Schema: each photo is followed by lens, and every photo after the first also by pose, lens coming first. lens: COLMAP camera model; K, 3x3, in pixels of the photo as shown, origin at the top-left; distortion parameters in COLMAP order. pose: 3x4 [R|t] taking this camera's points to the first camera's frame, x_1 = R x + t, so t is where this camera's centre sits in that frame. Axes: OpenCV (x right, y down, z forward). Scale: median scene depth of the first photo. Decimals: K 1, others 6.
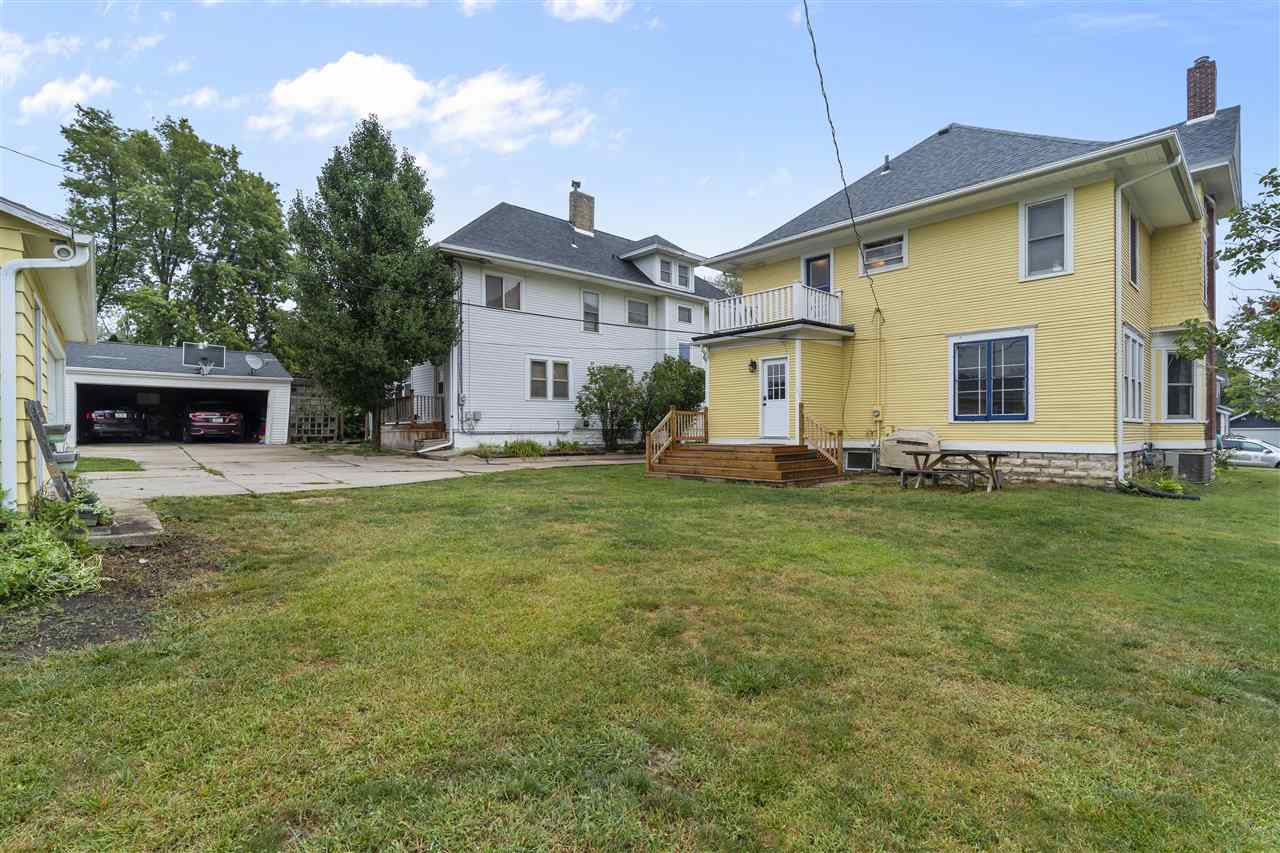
lens RADIAL K [[583.1, 0, 640.0], [0, 583.1, 426.5], [0, 0, 1]] dist [-0.000371, -0.000022]
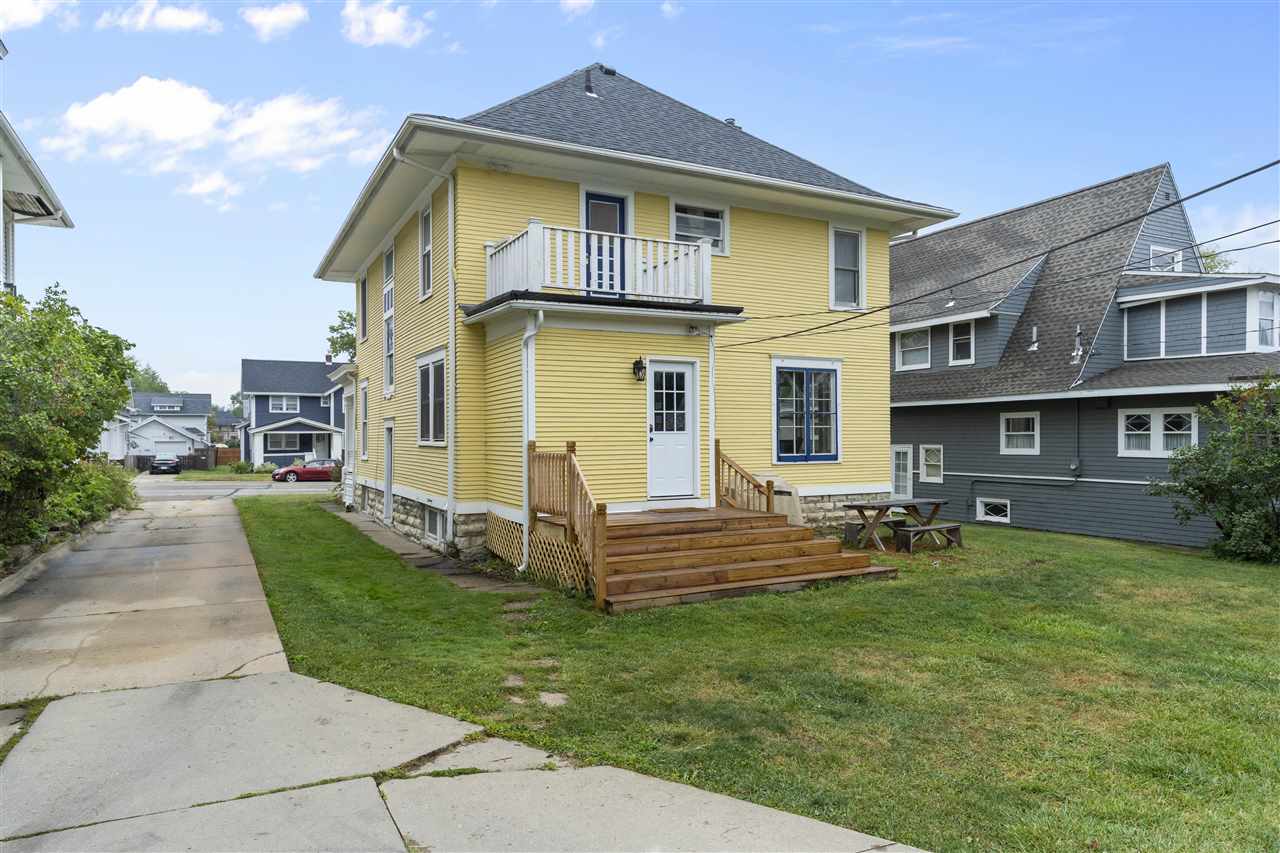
lens RADIAL K [[802.4, 0, 640.0], [0, 802.4, 426.5], [0, 0, 1]] dist [-0.000542, -0.000060]
pose [[0.256025, 0.012893, 0.966584, -0.564456], [-0.000494, 0.999913, -0.013207, -0.042034], [-0.966670, 0.002904, 0.256009, 0.854383]]
